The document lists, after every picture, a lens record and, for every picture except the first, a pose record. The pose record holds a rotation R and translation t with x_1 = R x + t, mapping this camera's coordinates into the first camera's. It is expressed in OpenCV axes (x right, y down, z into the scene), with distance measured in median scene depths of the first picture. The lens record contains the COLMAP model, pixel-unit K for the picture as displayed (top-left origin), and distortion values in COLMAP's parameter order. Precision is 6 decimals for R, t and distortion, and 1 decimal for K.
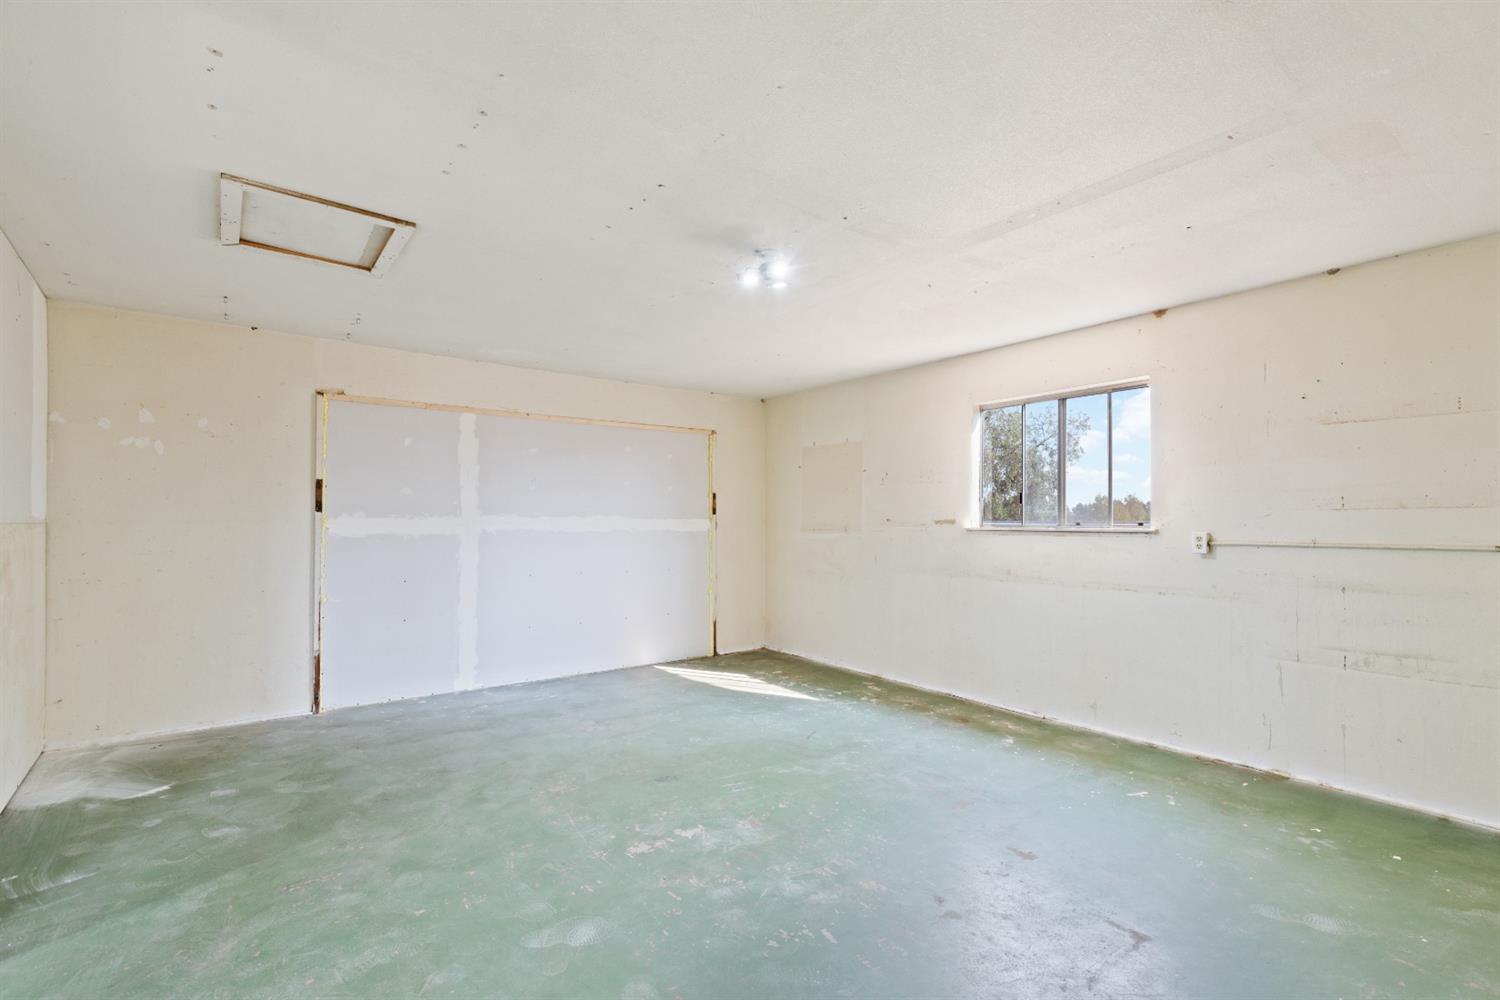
lens RADIAL K [[689.3, 0, 752.1], [0, 689.3, 516.6], [0, 0, 1]] dist [0.006275, 0.000060]
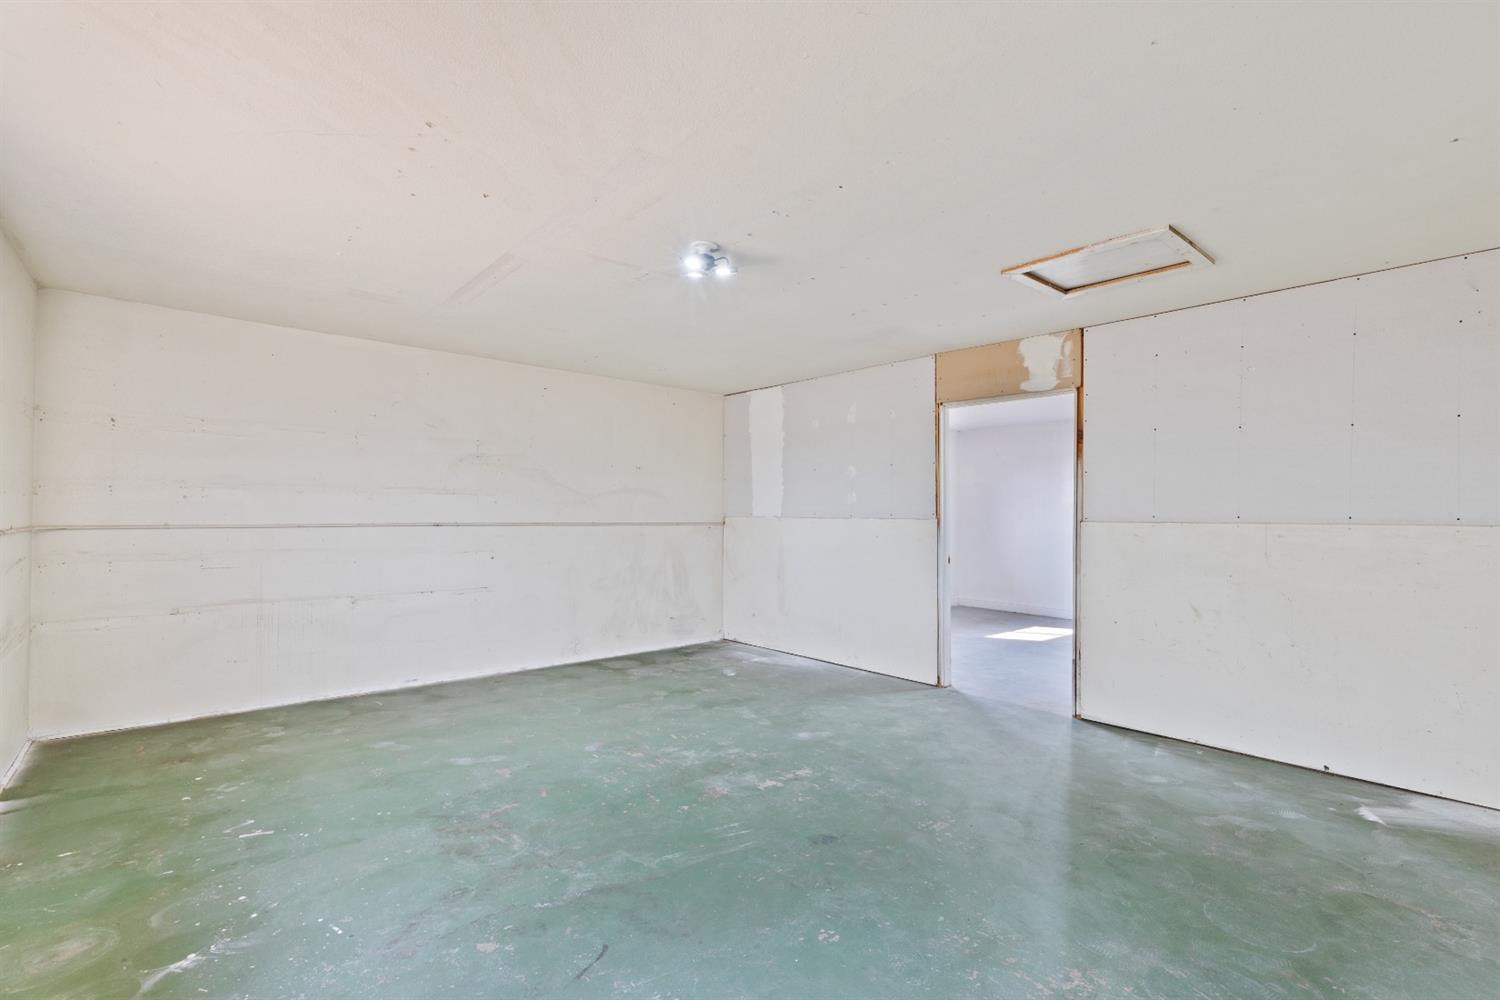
lens RADIAL K [[689.3, 0, 752.1], [0, 689.3, 516.6], [0, 0, 1]] dist [0.006275, 0.000060]
pose [[-0.998205, -0.010829, -0.058897, 0.010722], [-0.010514, 0.999929, -0.005662, 0.014985], [0.058954, -0.005032, -0.998248, 2.051329]]
